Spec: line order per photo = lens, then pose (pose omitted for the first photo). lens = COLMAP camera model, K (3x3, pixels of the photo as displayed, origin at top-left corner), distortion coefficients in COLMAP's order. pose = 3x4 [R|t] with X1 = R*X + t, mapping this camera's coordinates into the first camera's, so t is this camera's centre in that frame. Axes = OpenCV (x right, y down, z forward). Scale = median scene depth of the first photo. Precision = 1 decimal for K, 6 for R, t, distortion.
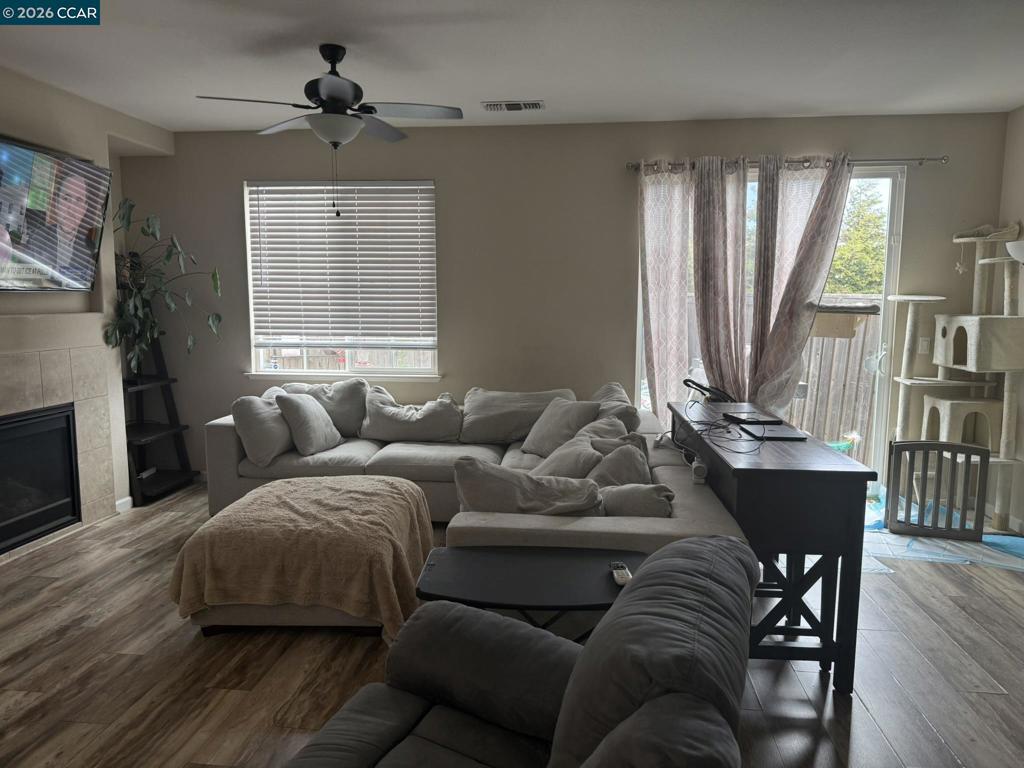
lens RADIAL K [[726.2, 0, 512.0], [0, 726.2, 384.0], [0, 0, 1]] dist [0.027998, -0.052109]
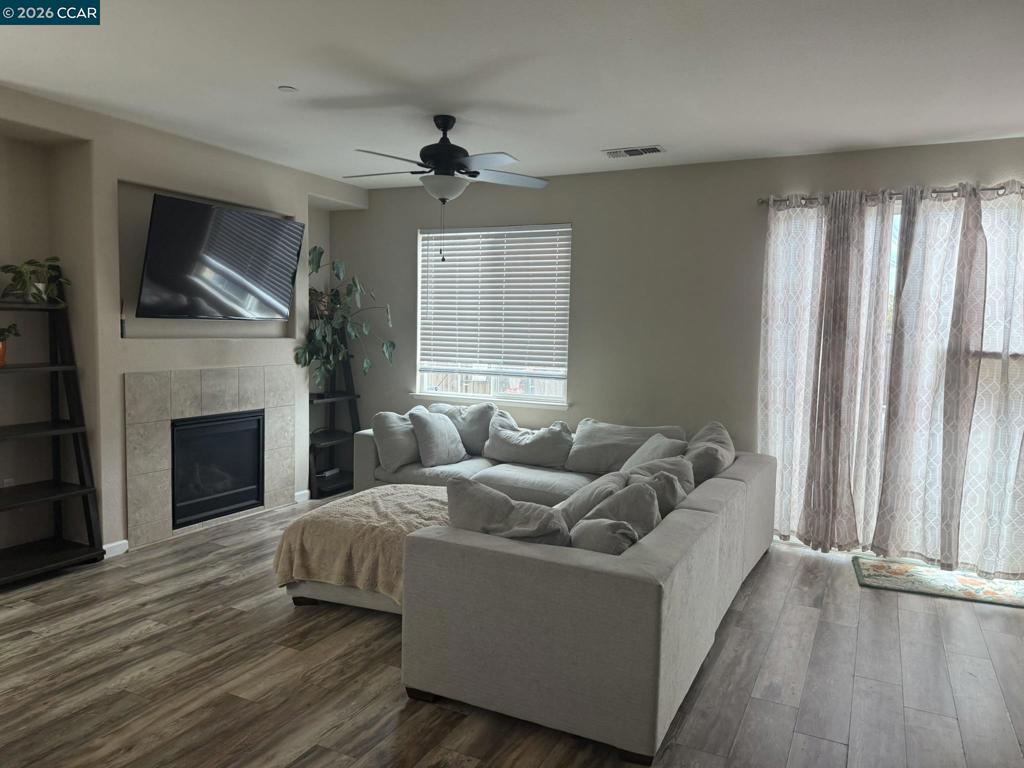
lens RADIAL K [[722.7, 0, 511.6], [0, 722.7, 371.1], [0, 0, 1]] dist [0.055333, -0.140240]
pose [[0.935322, 0.038033, -0.351747, 0.217402], [-0.059692, 0.996917, -0.050932, -0.001554], [0.348726, 0.068635, 0.934708, -0.021966]]
